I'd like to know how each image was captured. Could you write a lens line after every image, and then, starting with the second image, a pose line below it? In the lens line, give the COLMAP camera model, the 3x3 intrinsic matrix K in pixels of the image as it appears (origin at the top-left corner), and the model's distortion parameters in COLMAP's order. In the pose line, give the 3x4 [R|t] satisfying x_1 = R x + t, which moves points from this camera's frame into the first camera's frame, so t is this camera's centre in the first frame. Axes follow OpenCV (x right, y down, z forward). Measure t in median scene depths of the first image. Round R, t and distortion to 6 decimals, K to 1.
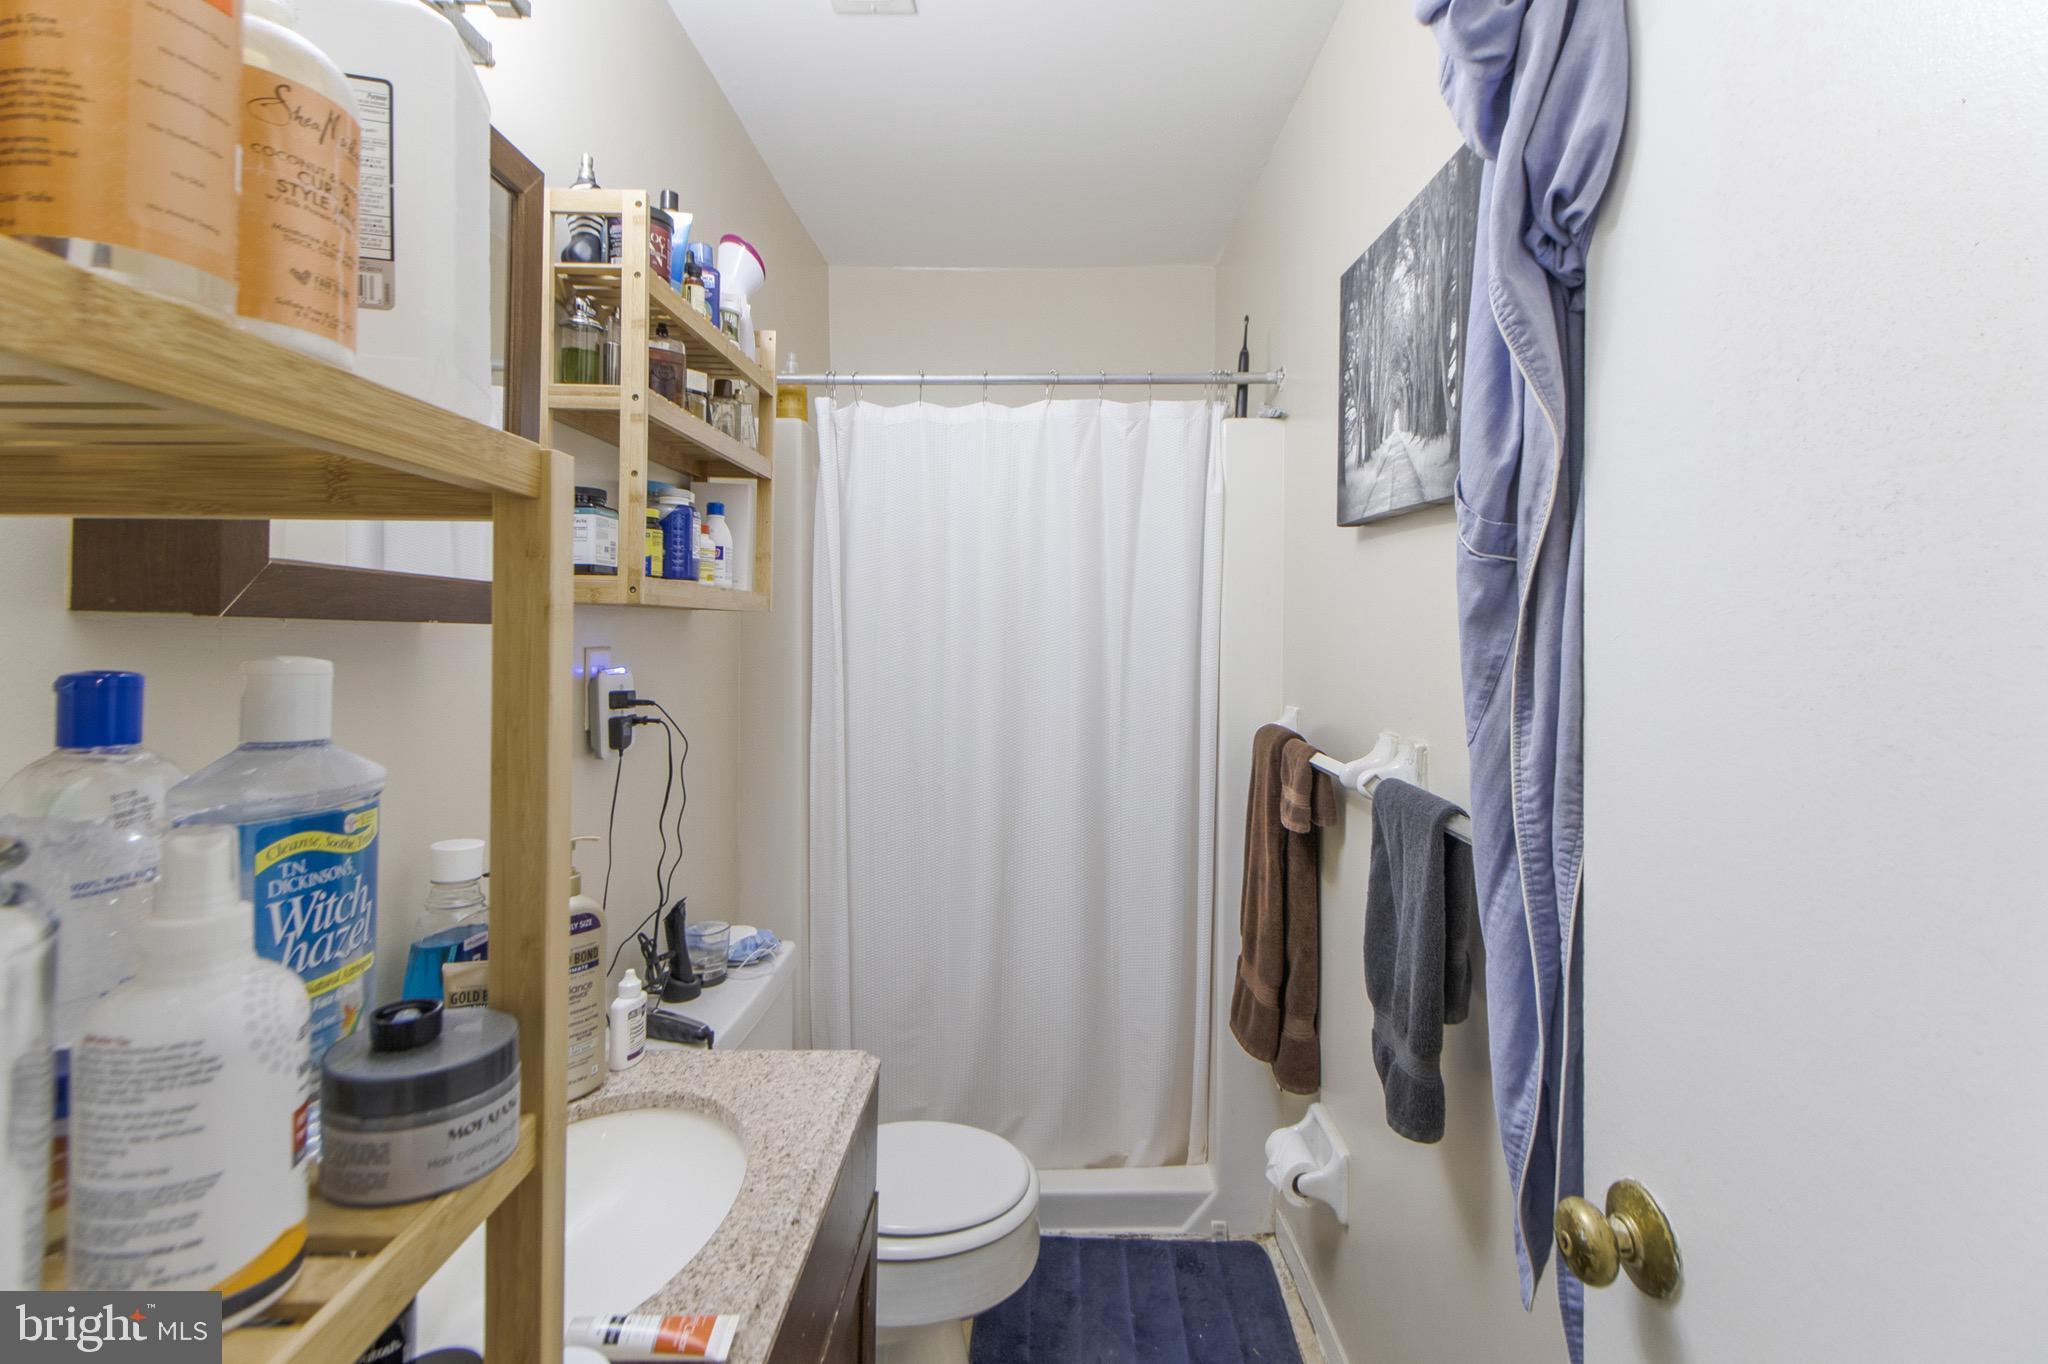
lens RADIAL K [[973.2, 0, 1030.9], [0, 973.2, 628.9], [0, 0, 1]] dist [0.022957, -0.012616]
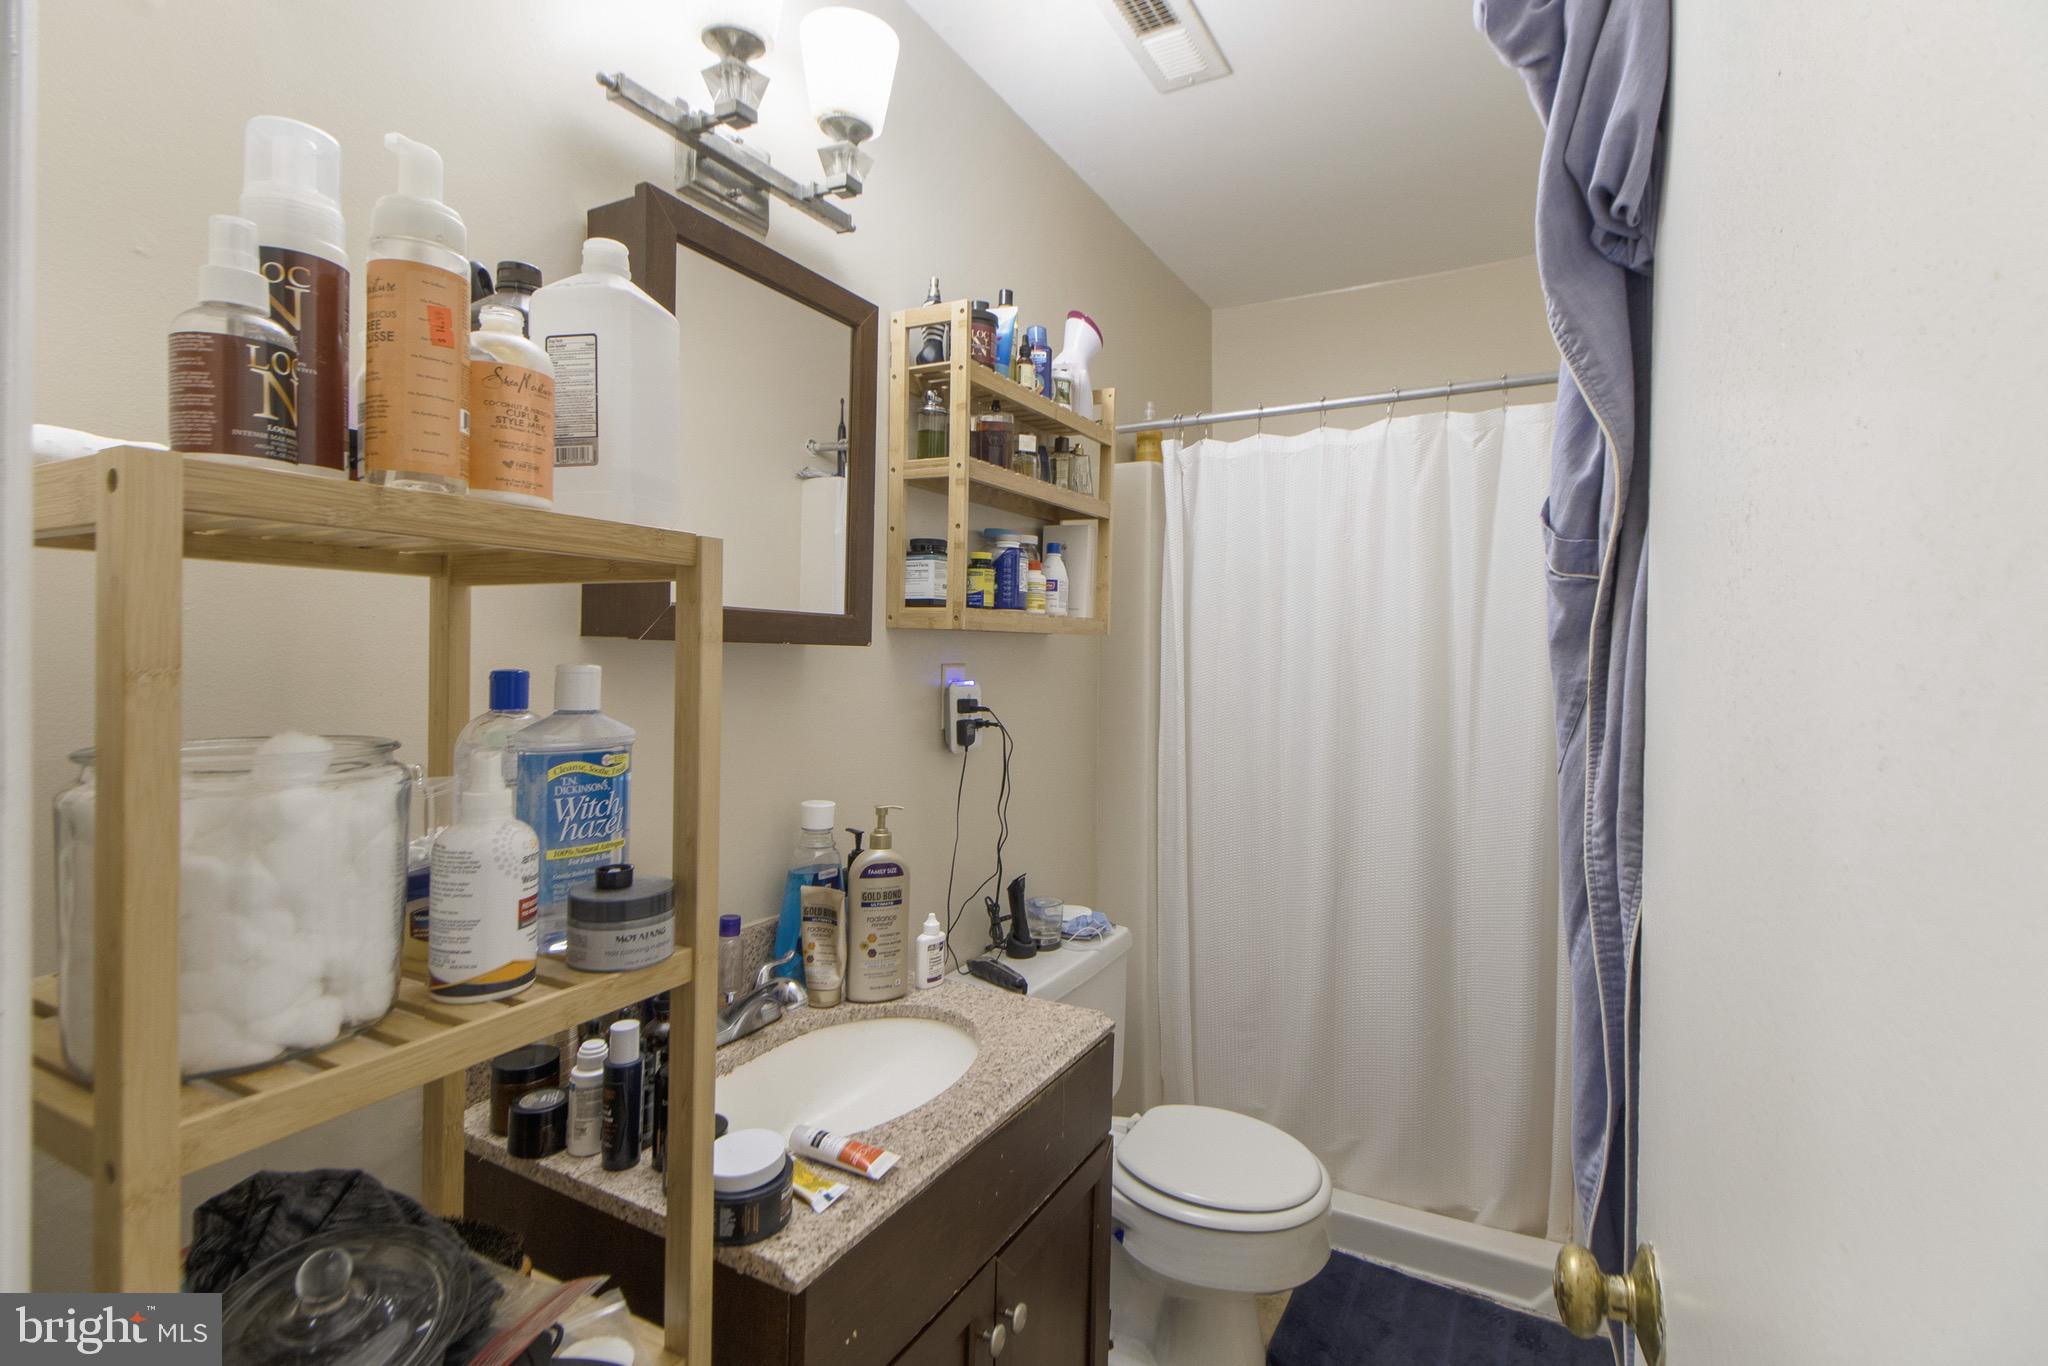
lens RADIAL K [[959.2, 0, 1024.4], [0, 959.2, 656.1], [0, 0, 1]] dist [0.020574, -0.000421]
pose [[0.877149, 0.007841, -0.480154, 0.258280], [-0.005492, 0.999965, 0.006297, 0.000393], [0.480186, -0.002887, 0.877162, -0.043864]]
